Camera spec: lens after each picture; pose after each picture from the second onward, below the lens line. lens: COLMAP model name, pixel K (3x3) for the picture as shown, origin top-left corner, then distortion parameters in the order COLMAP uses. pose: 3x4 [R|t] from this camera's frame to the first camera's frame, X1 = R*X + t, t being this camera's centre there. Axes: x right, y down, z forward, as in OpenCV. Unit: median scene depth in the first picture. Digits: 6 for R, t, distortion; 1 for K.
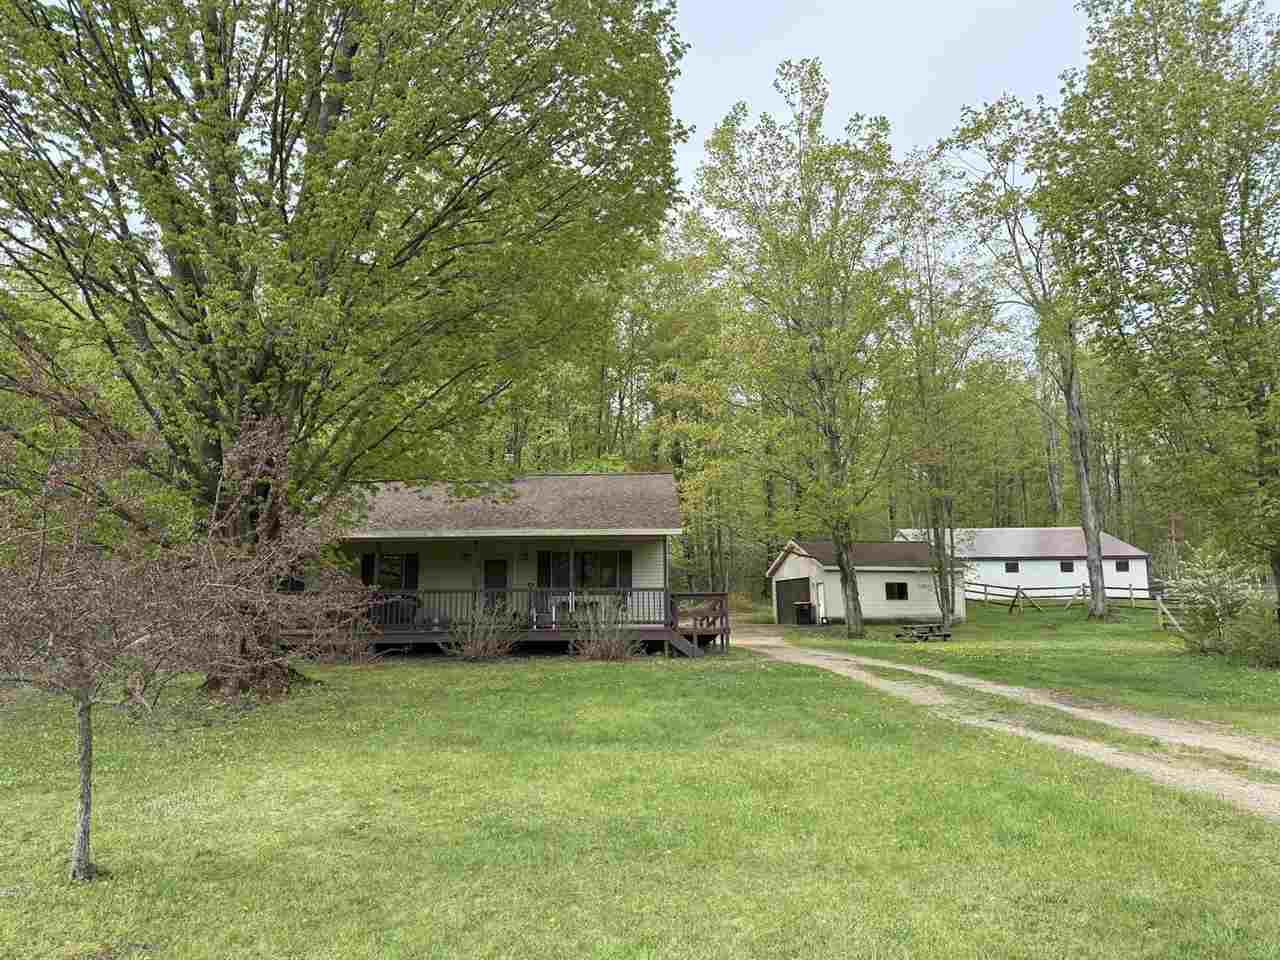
lens RADIAL K [[897.9, 0, 650.0], [0, 897.9, 481.1], [0, 0, 1]] dist [0.109126, -0.123367]
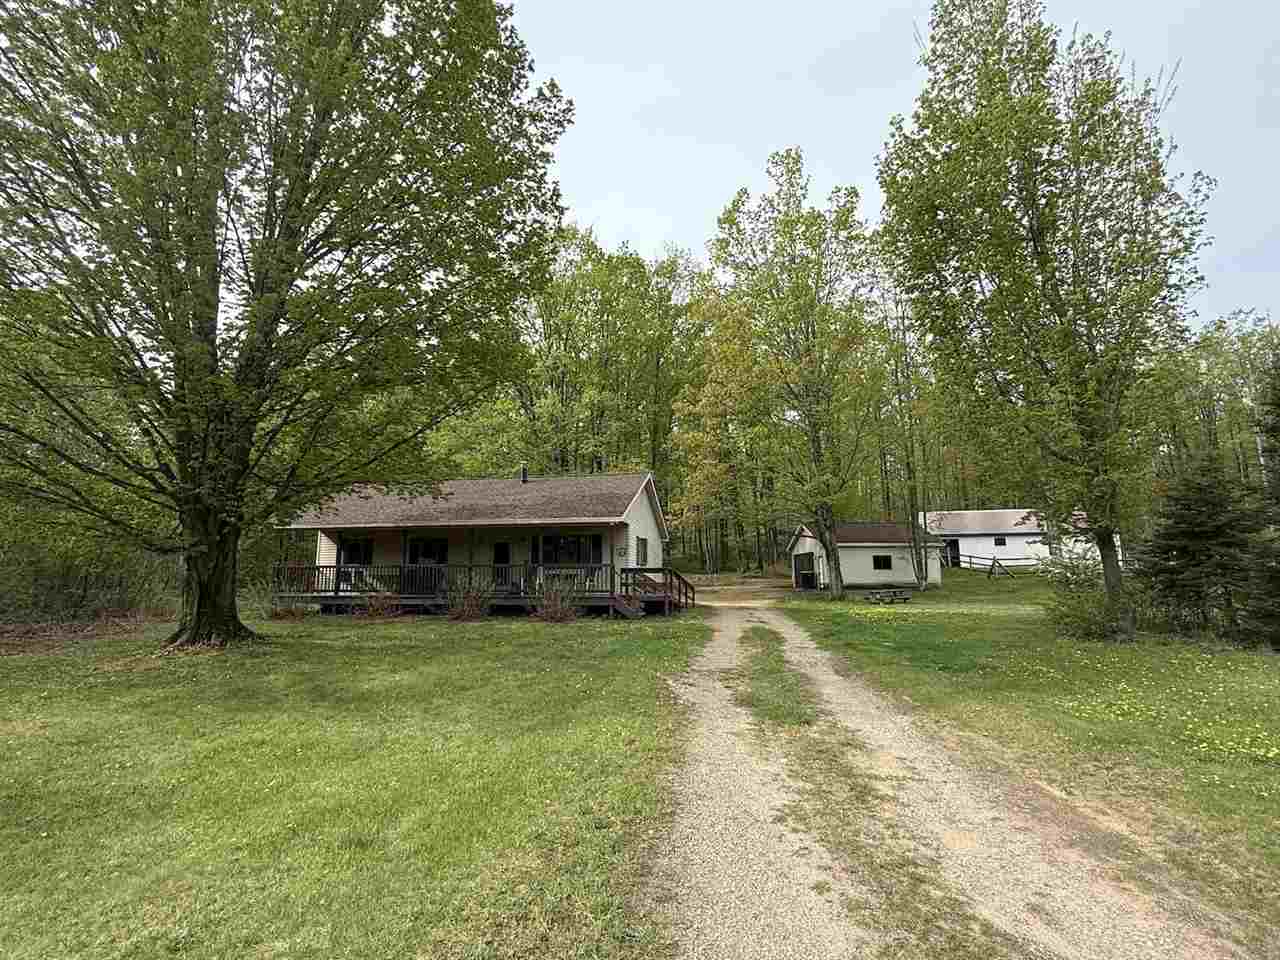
lens RADIAL K [[649.9, 0, 640.0], [0, 649.9, 480.0], [0, 0, 1]] dist [-0.000128, 0.000287]
pose [[0.981275, -0.025238, -0.190952, 0.123651], [0.025024, 0.999681, -0.003533, 0.002627], [0.190980, -0.001312, 0.981593, 0.058332]]
